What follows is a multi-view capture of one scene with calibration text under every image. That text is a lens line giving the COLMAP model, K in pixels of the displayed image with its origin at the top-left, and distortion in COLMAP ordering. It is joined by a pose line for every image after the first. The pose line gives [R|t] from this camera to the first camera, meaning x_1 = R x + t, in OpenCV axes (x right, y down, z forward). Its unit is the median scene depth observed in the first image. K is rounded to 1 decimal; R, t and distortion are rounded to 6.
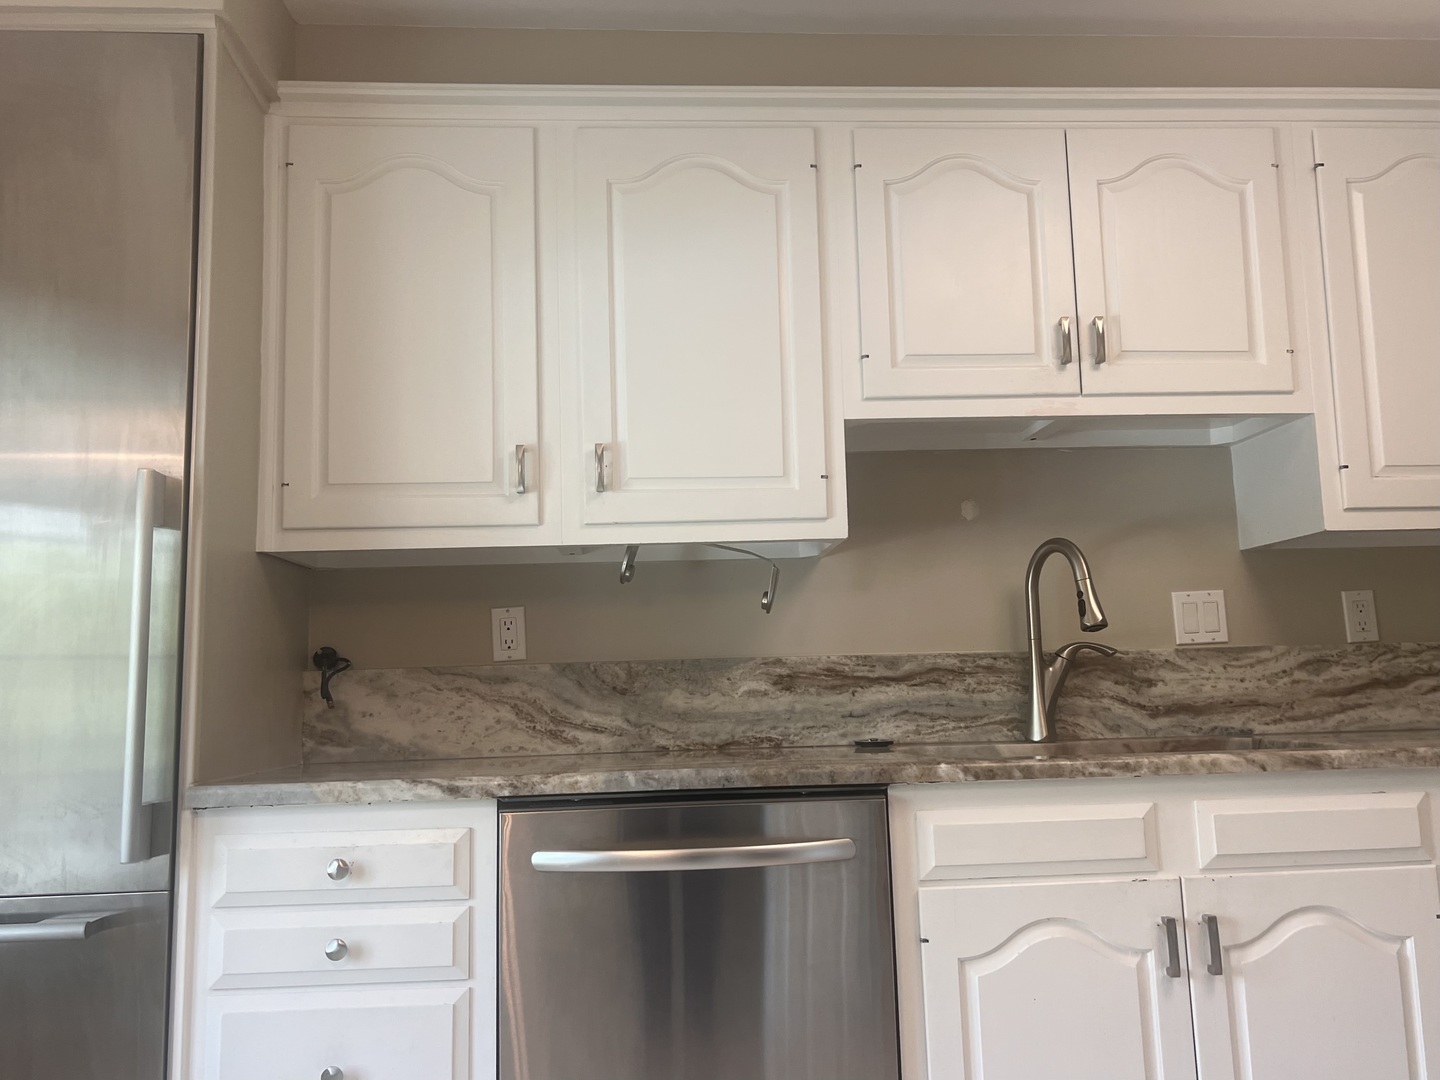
lens RADIAL K [[1104.0, 0, 759.0], [0, 1104.0, 546.8], [0, 0, 1]] dist [0.048958, -0.057939]
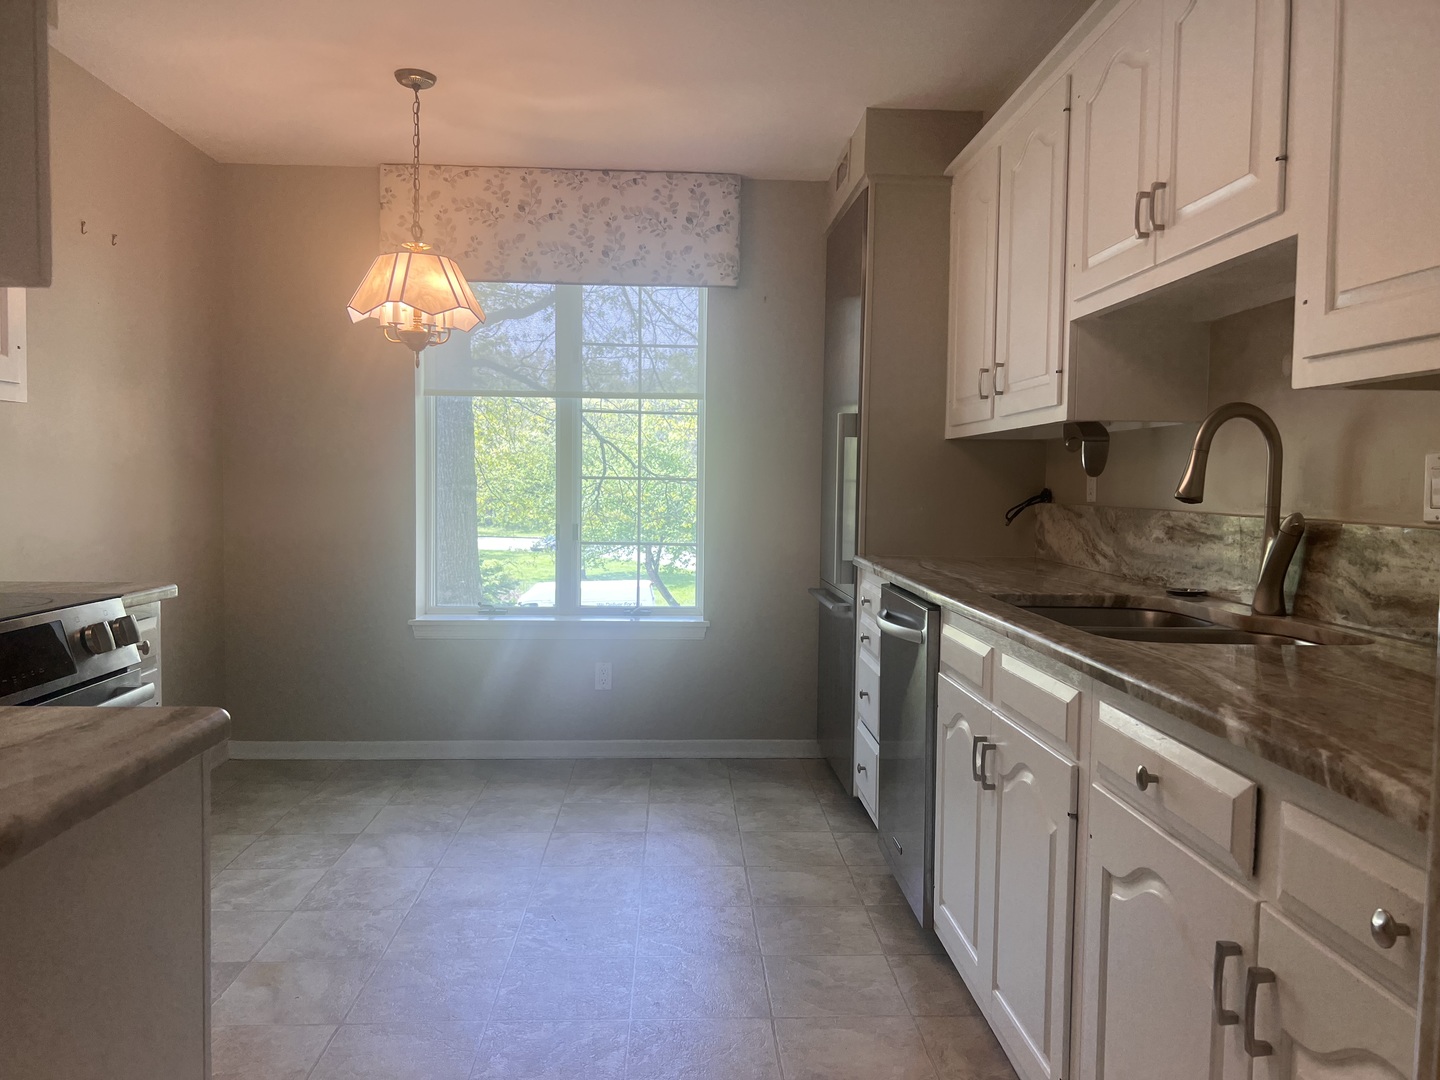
lens RADIAL K [[1104.0, 0, 720.7], [0, 1104.0, 546.6], [0, 0, 1]] dist [0.048958, -0.057939]
pose [[-0.017805, 0.088670, -0.995902, 1.237690], [0.112045, 0.989963, 0.086138, -0.017378], [0.993544, -0.110052, -0.027561, 0.575435]]
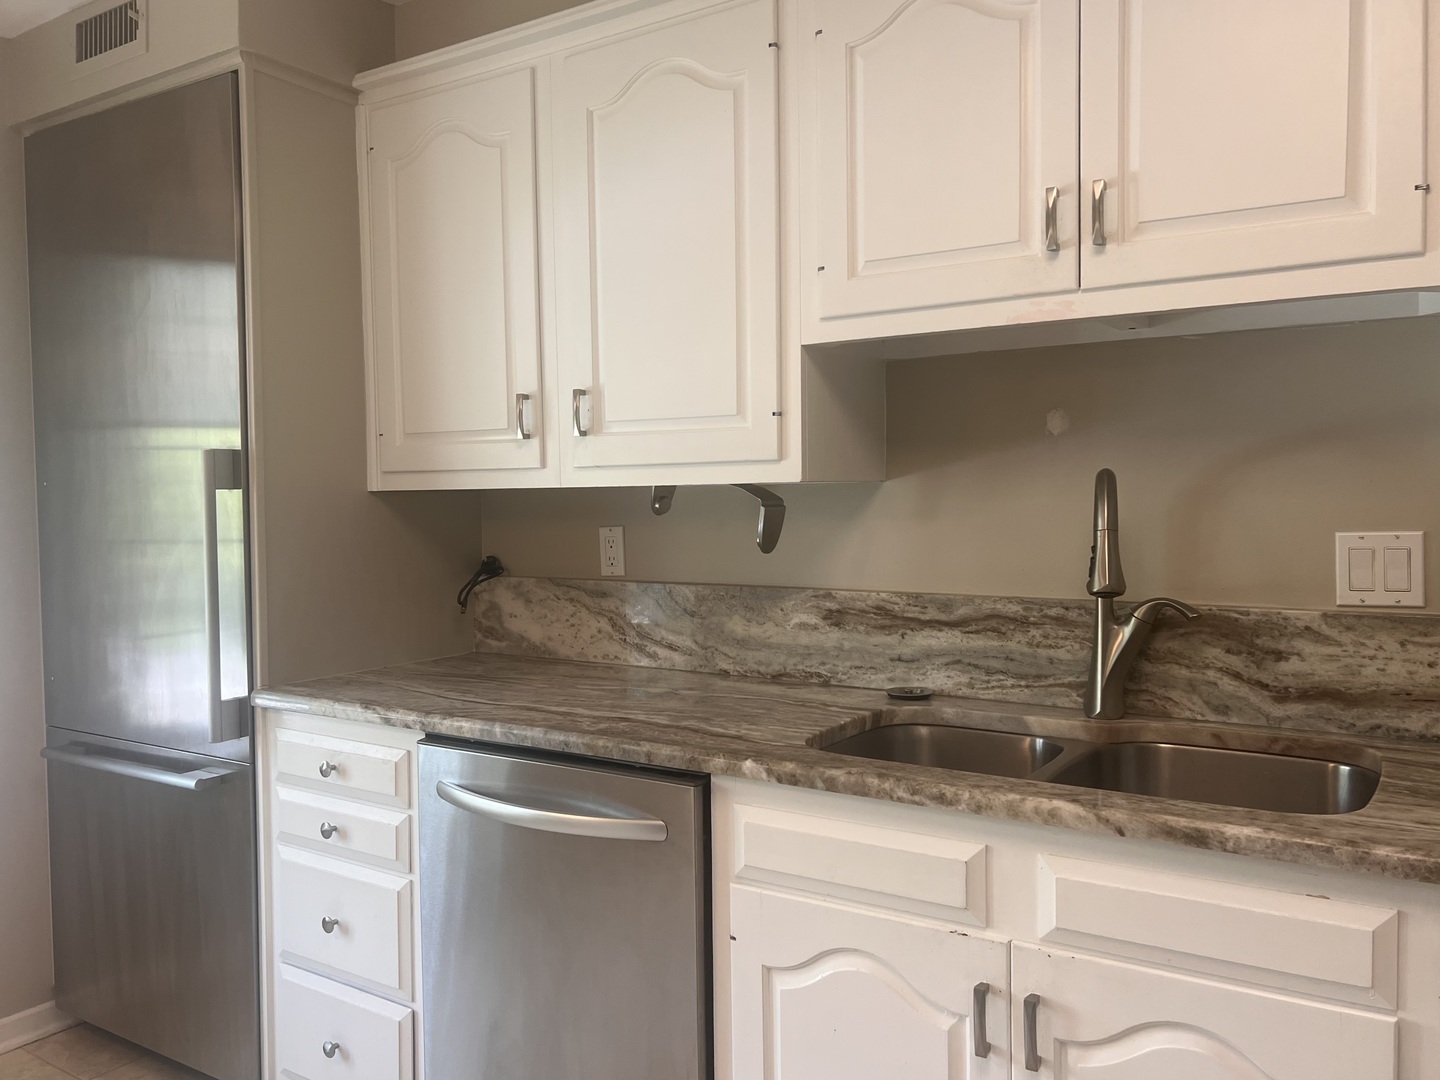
lens RADIAL K [[1104.0, 0, 747.2], [0, 1104.0, 532.0], [0, 0, 1]] dist [0.048958, -0.057939]
pose [[0.814140, 0.039435, -0.579328, 0.516412], [0.057675, 0.987266, 0.148255, -0.093741], [0.577798, -0.154112, 0.801498, 0.226220]]
